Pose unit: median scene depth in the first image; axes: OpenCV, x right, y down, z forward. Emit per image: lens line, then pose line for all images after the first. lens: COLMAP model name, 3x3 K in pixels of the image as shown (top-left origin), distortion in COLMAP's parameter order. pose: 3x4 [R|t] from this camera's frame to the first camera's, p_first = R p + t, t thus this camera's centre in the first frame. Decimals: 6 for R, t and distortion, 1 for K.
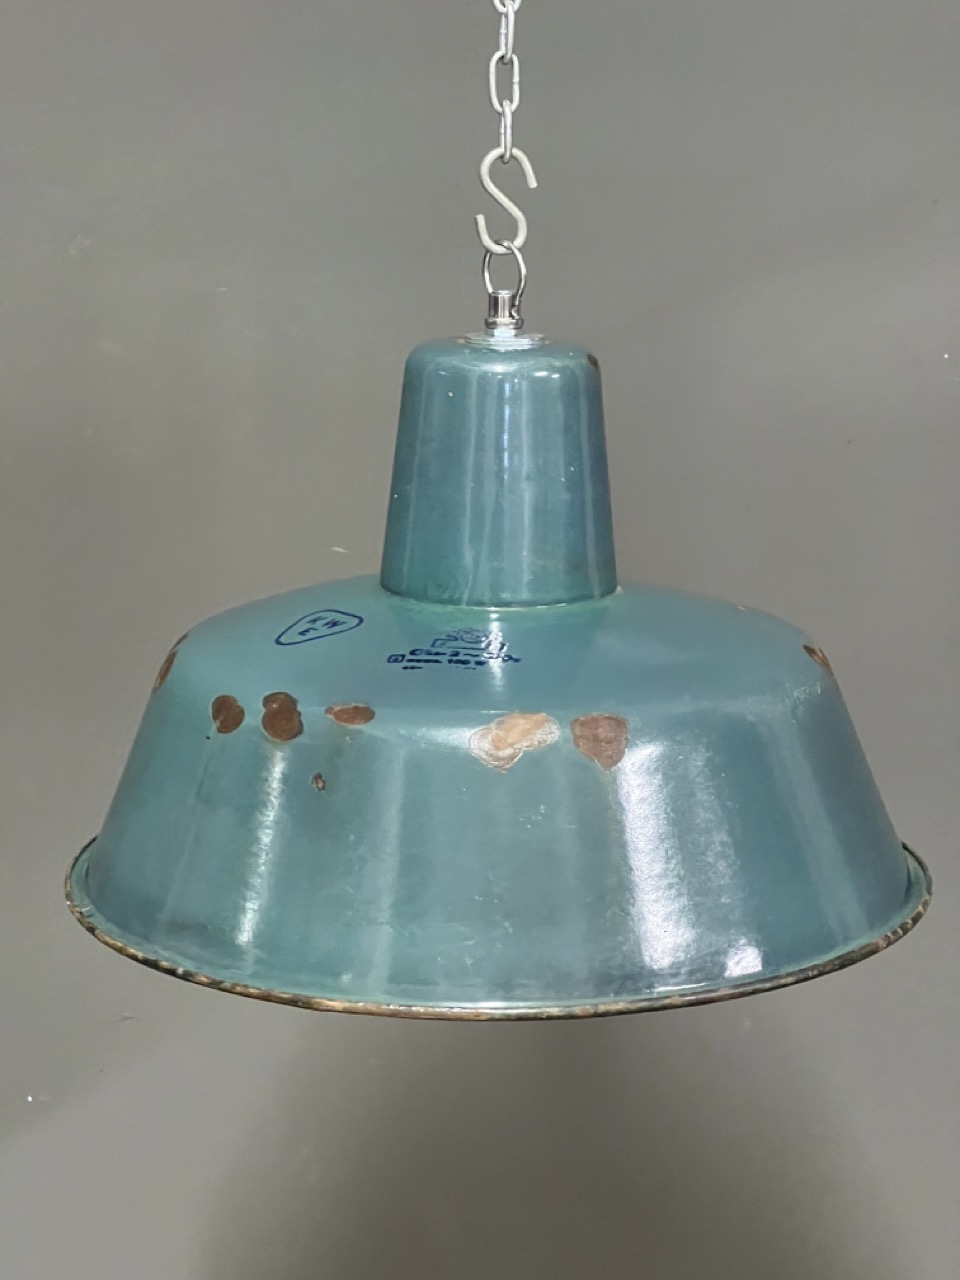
lens RADIAL K [[2869.9, 0, 480.0], [0, 2869.9, 640.0], [0, 0, 1]] dist [0.422015, 0.015593]
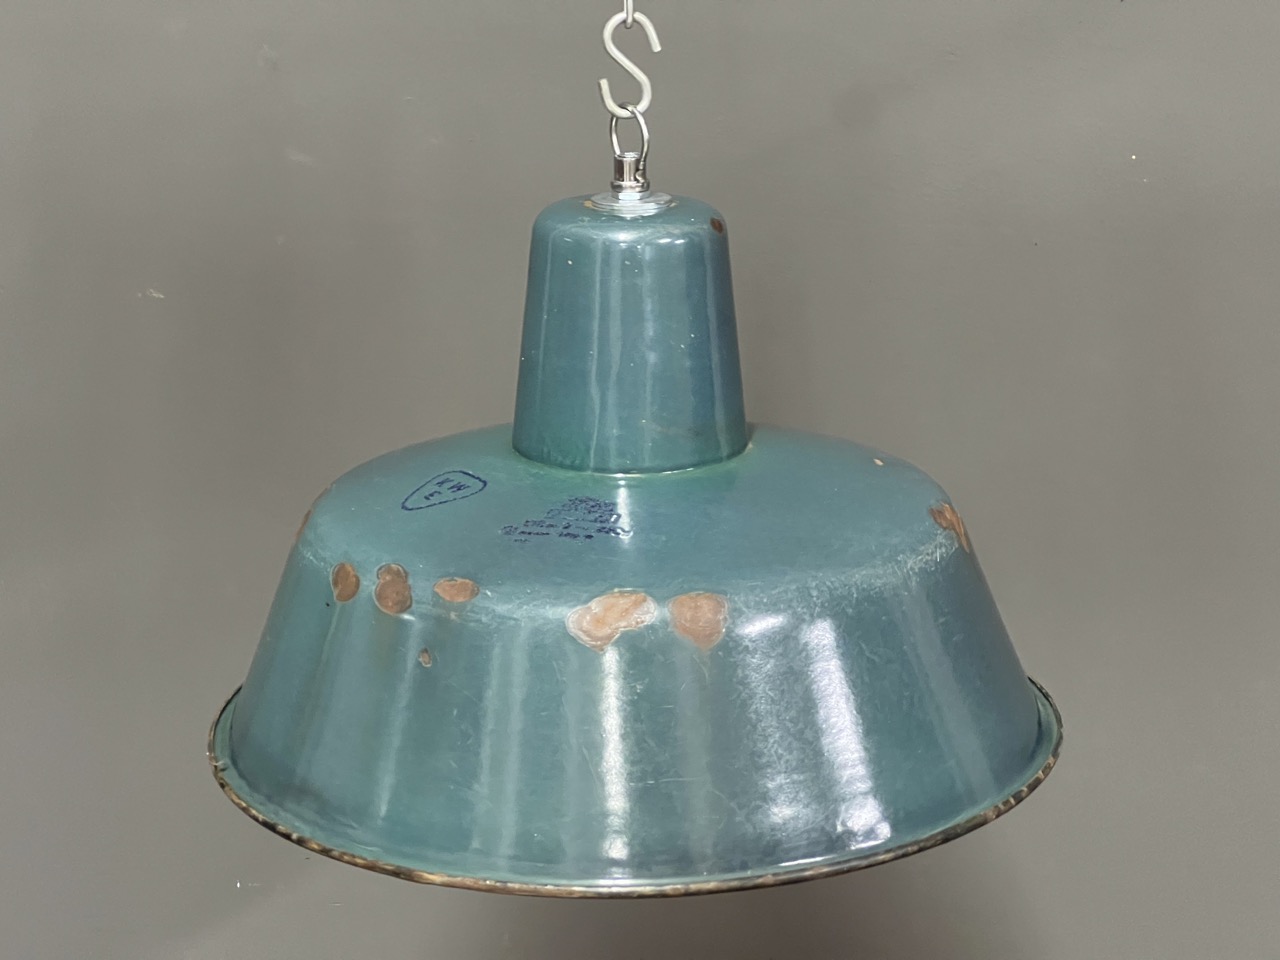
lens RADIAL K [[2869.9, 0, 640.0], [0, 2869.9, 480.0], [0, 0, 1]] dist [0.422015, 0.015593]
pose [[0.995229, 0.006707, -0.097331, 0.112512], [0.000220, 0.997477, 0.070984, -0.081051], [0.097562, -0.070667, 0.992717, -0.000785]]
